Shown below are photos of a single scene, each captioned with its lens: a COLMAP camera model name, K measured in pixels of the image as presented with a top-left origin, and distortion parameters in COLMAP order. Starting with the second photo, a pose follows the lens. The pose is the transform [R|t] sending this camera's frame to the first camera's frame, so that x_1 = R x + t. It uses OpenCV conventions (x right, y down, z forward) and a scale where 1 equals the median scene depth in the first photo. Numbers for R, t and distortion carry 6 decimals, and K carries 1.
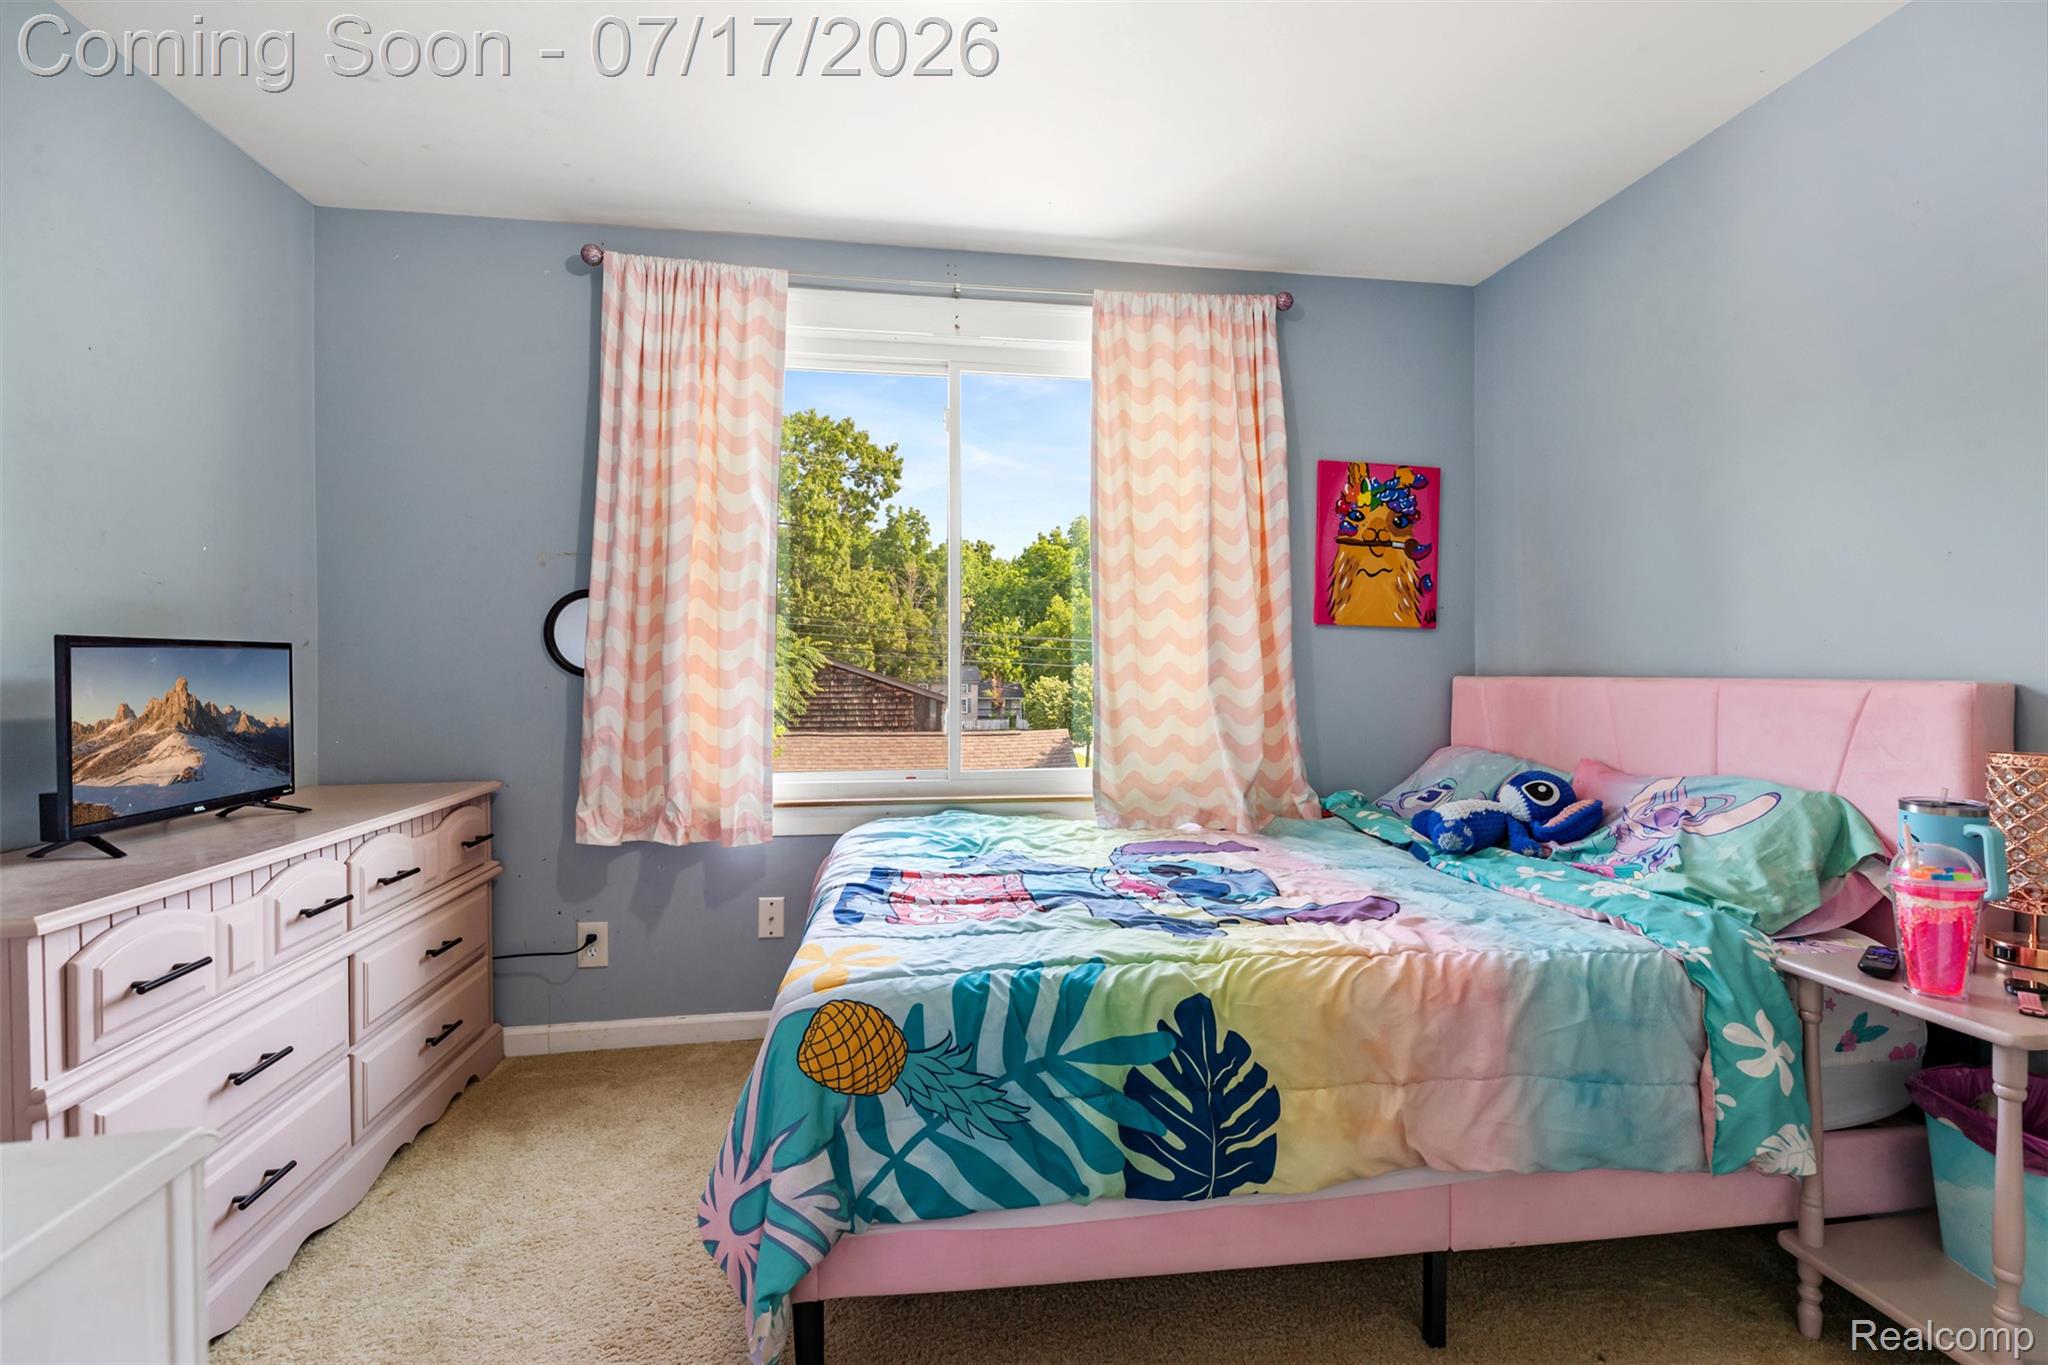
lens RADIAL K [[921.8, 0, 1031.9], [0, 921.8, 688.4], [0, 0, 1]] dist [-0.000022, 0.001849]
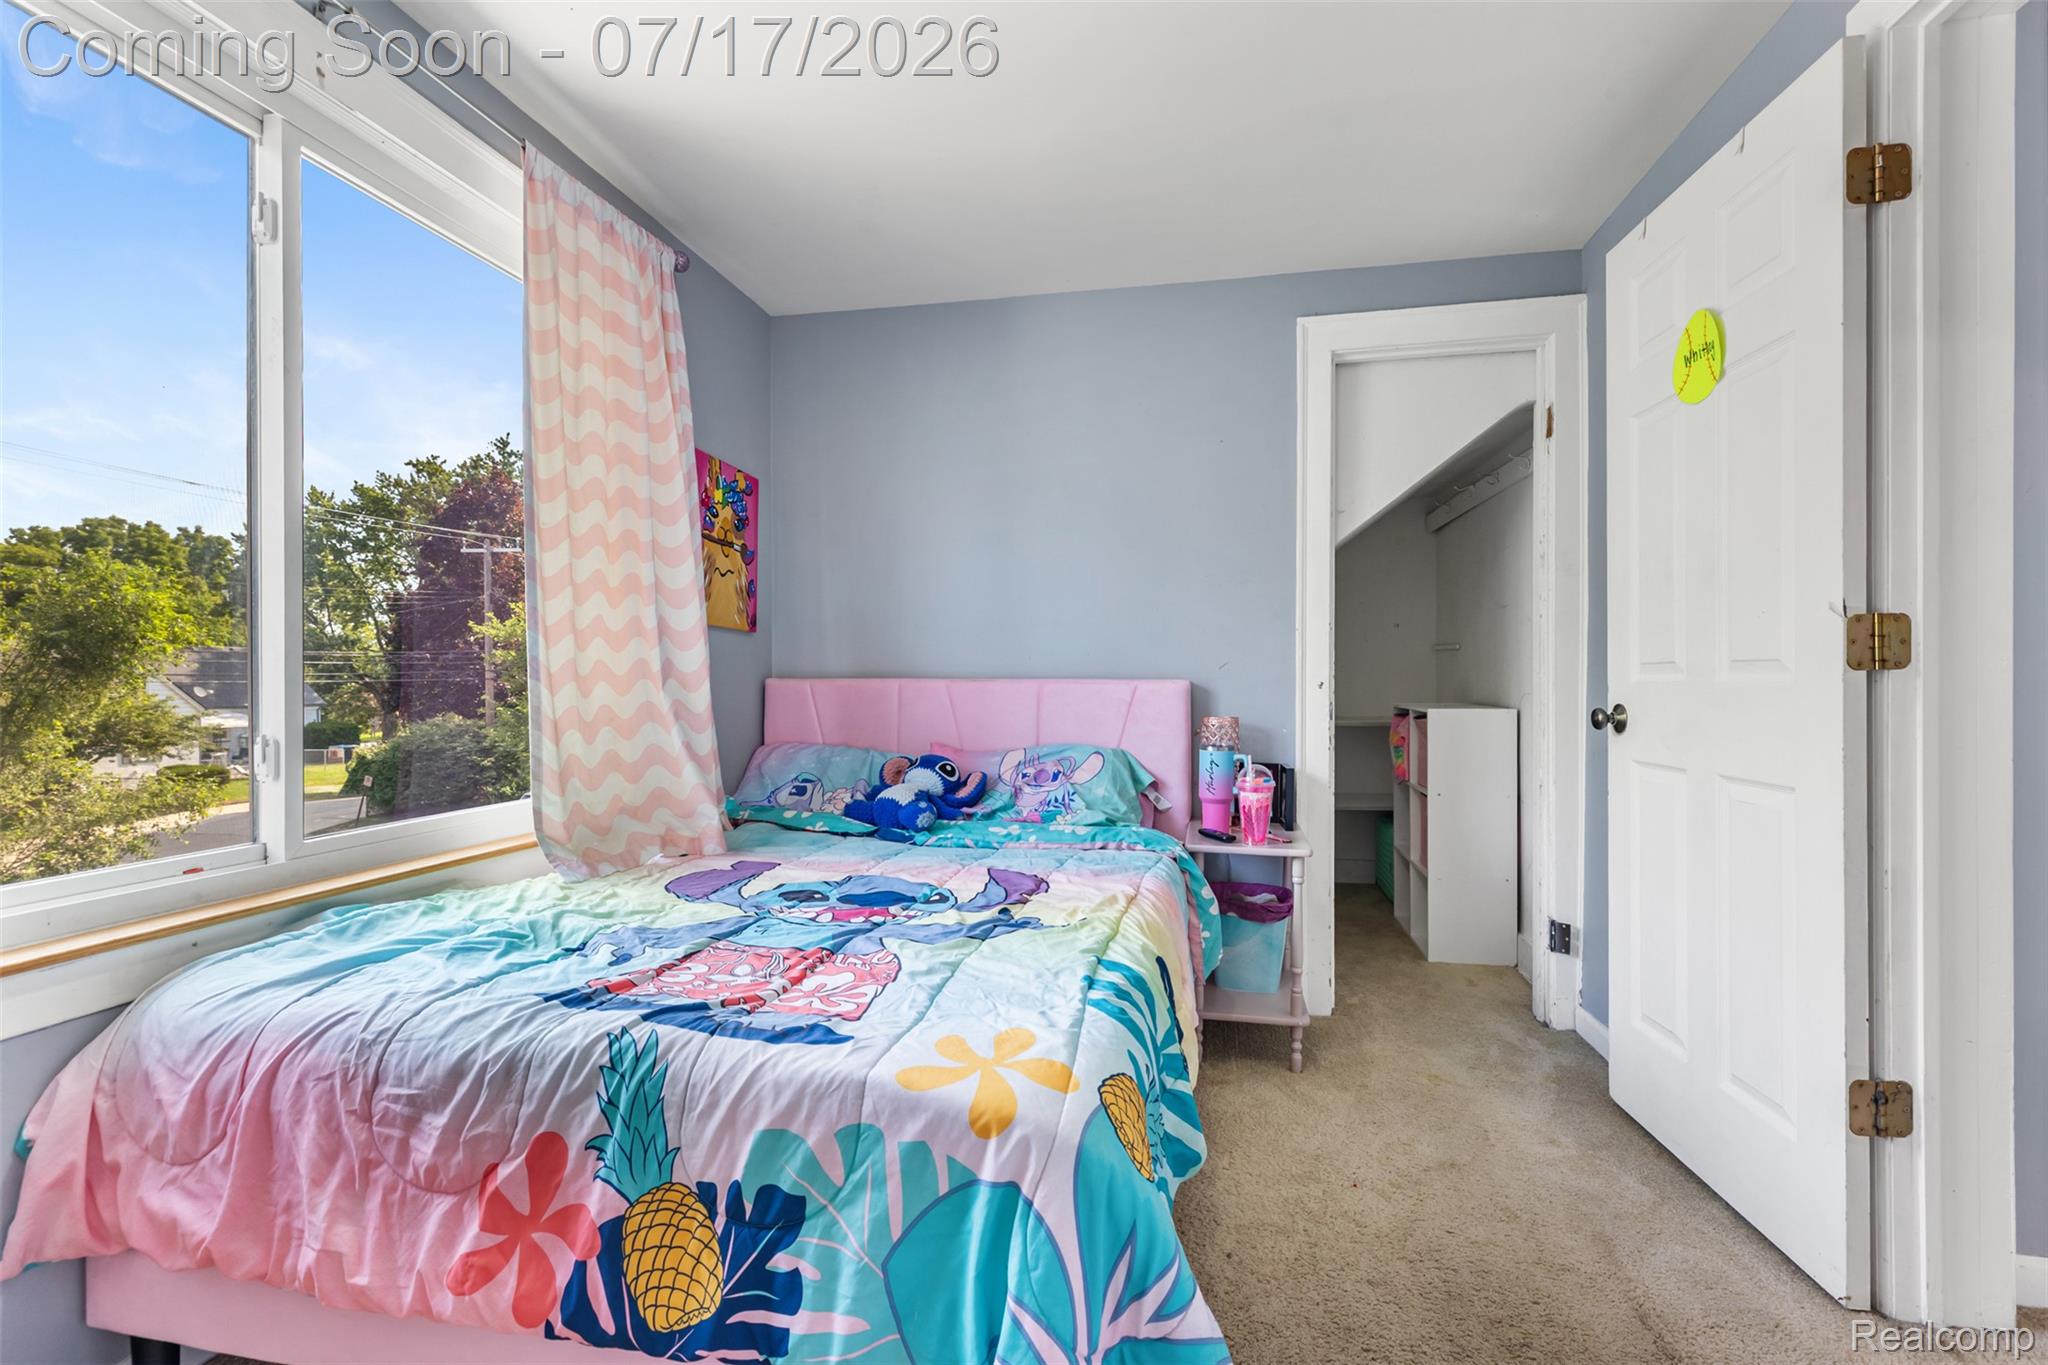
lens RADIAL K [[921.8, 0, 1030.1], [0, 921.8, 680.8], [0, 0, 1]] dist [-0.000022, 0.001849]
pose [[0.360626, -0.002129, 0.932708, -0.469512], [0.013303, 0.999907, -0.002861, -0.002914], [-0.932616, 0.013440, 0.360621, 0.372559]]
